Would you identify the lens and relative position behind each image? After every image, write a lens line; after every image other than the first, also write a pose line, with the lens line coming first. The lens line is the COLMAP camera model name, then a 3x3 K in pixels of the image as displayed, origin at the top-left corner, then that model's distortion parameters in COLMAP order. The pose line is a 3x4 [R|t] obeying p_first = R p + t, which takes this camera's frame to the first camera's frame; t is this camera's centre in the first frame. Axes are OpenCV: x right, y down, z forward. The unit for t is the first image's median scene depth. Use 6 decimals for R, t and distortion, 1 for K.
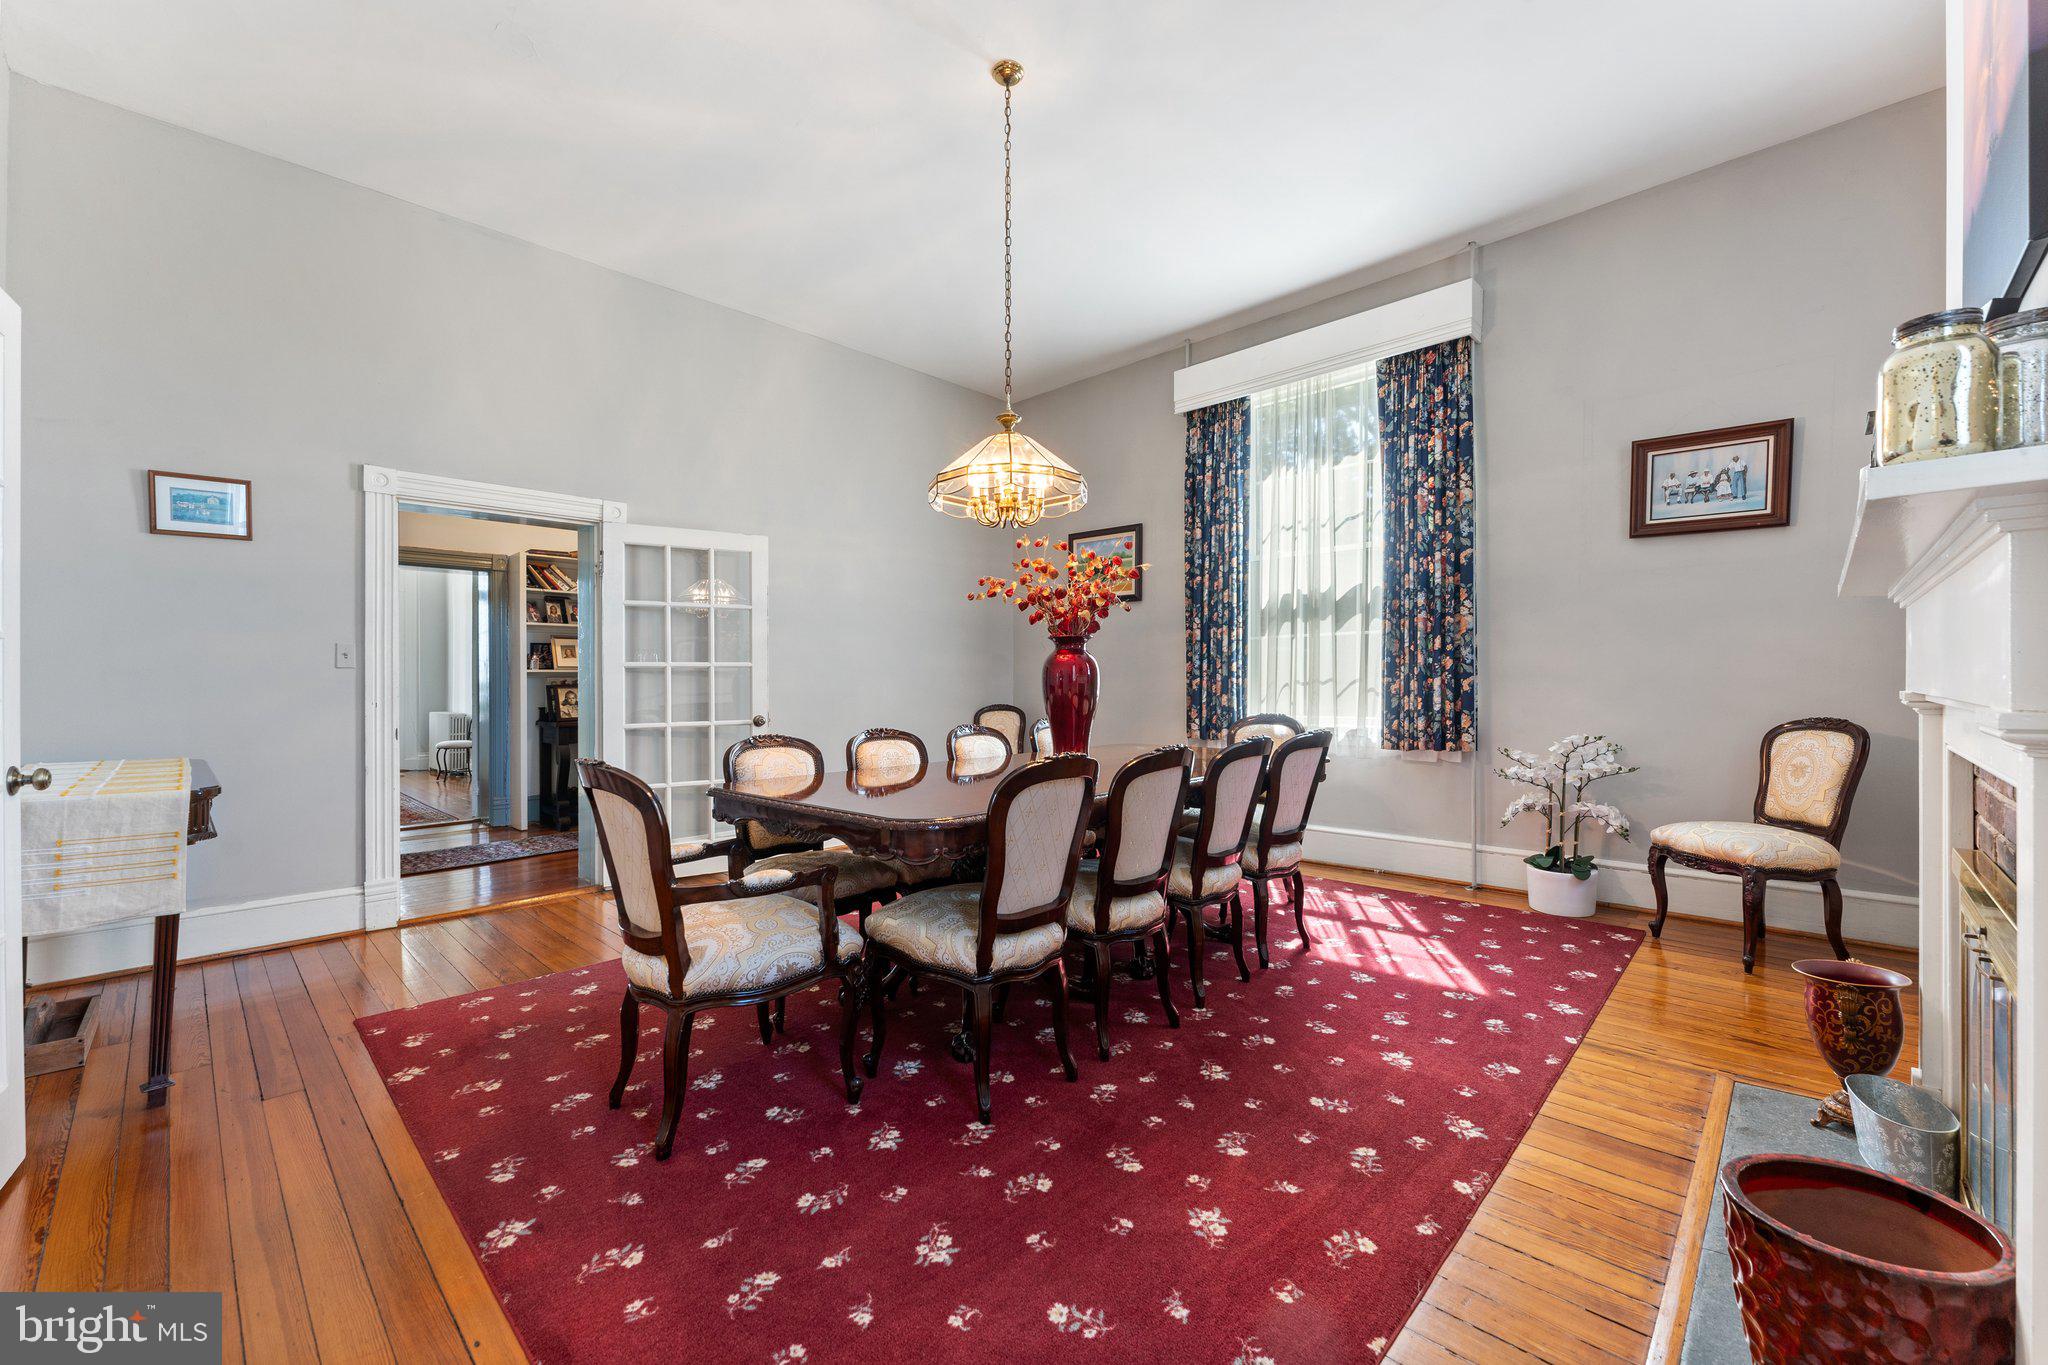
lens RADIAL K [[833.8, 0, 1026.4], [0, 833.8, 682.1], [0, 0, 1]] dist [0.002696, -0.000018]
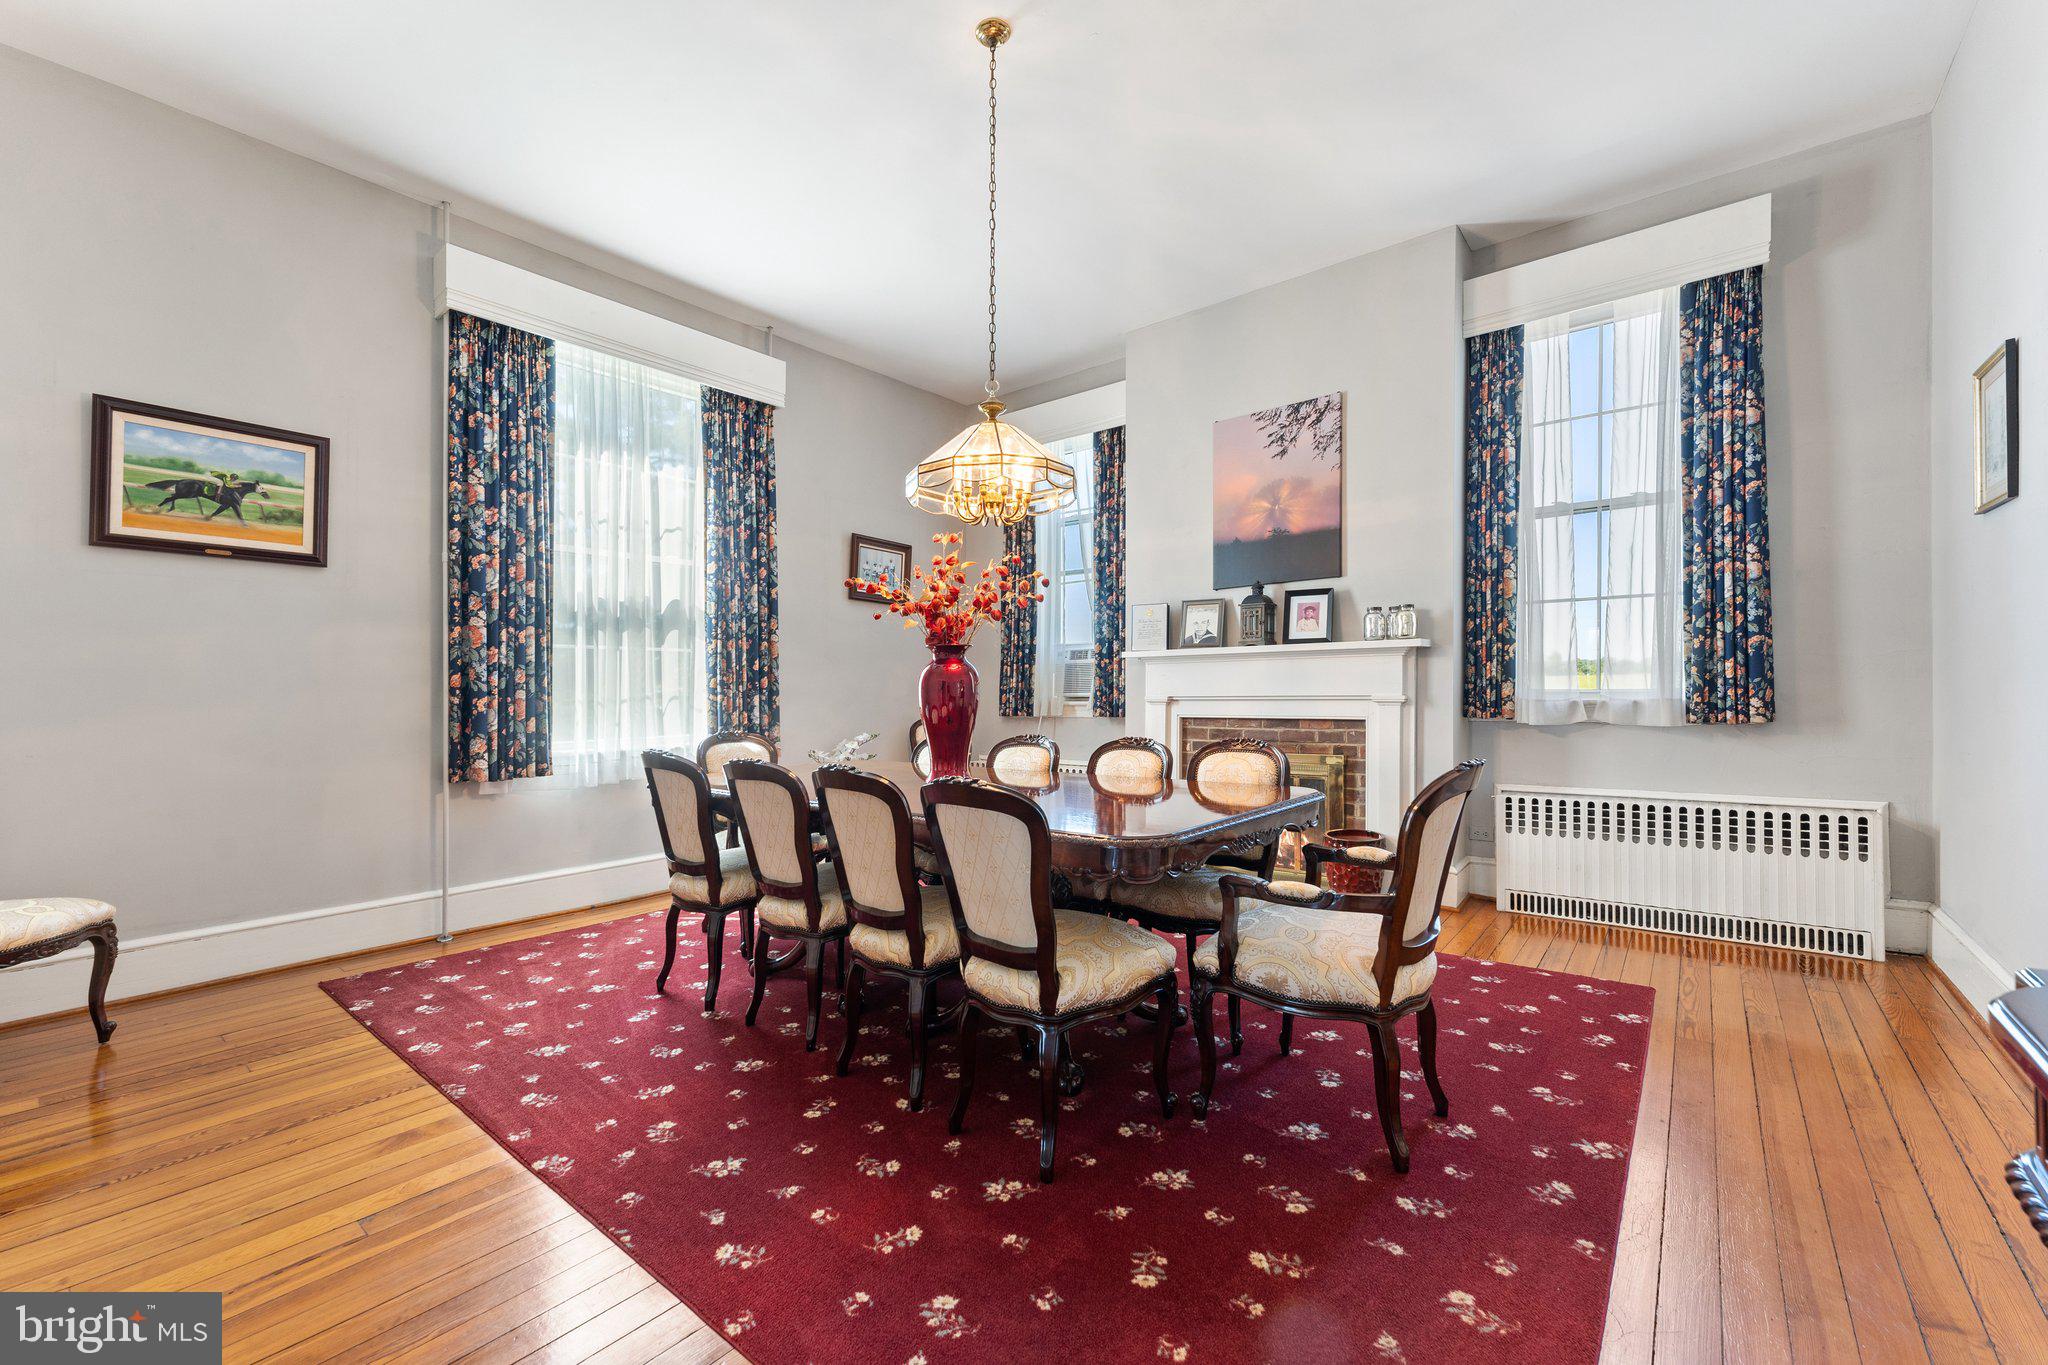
lens RADIAL K [[833.8, 0, 1026.8], [0, 833.8, 686.5], [0, 0, 1]] dist [0.002696, -0.000018]
pose [[-0.090314, 0.022634, 0.995656, -0.633823], [0.024544, 0.999489, -0.020495, 0.013237], [-0.995611, 0.022586, -0.090823, 0.721303]]
